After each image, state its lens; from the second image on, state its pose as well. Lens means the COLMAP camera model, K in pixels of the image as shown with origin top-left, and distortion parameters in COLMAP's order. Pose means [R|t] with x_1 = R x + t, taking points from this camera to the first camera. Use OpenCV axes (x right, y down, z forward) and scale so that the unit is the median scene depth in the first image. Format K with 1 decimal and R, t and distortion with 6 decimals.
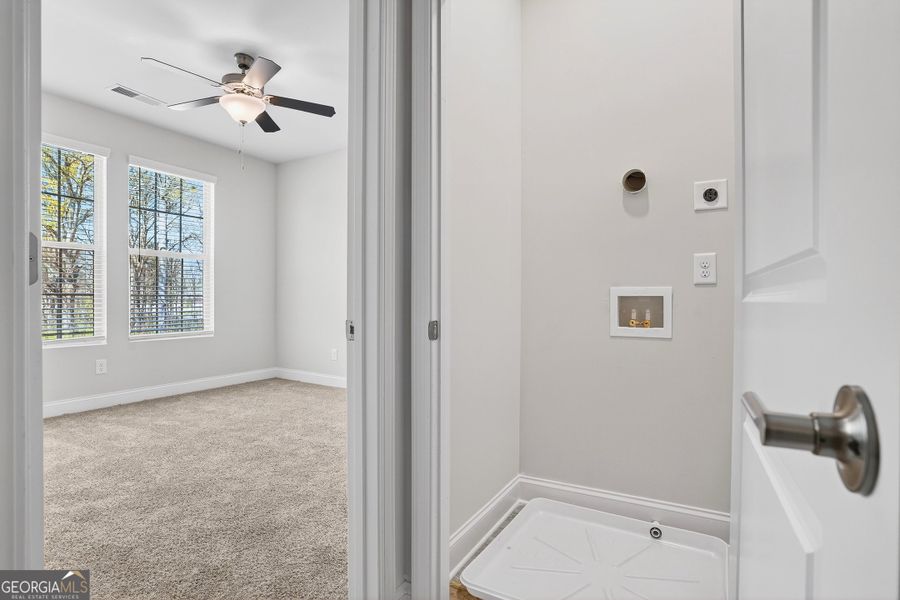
lens RADIAL K [[461.0, 0, 452.7], [0, 461.0, 312.0], [0, 0, 1]] dist [-0.075118, 0.039319]
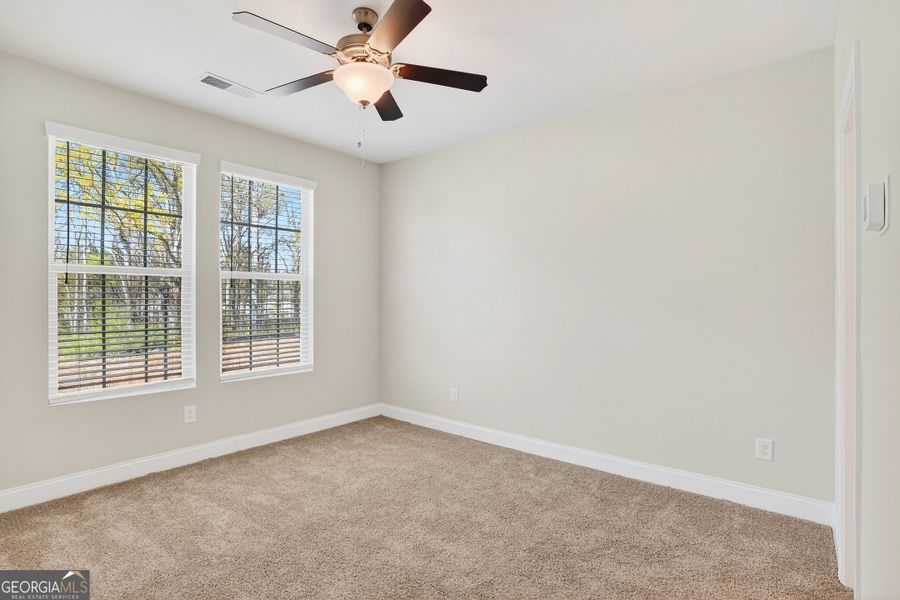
lens RADIAL K [[444.1, 0, 445.3], [0, 444.1, 301.1], [0, 0, 1]] dist [-0.074570, 0.032609]
pose [[0.986843, -0.002488, -0.161663, -0.185447], [0.000818, 0.999946, -0.010396, -0.082869], [0.161680, 0.010127, 0.986791, 0.278568]]
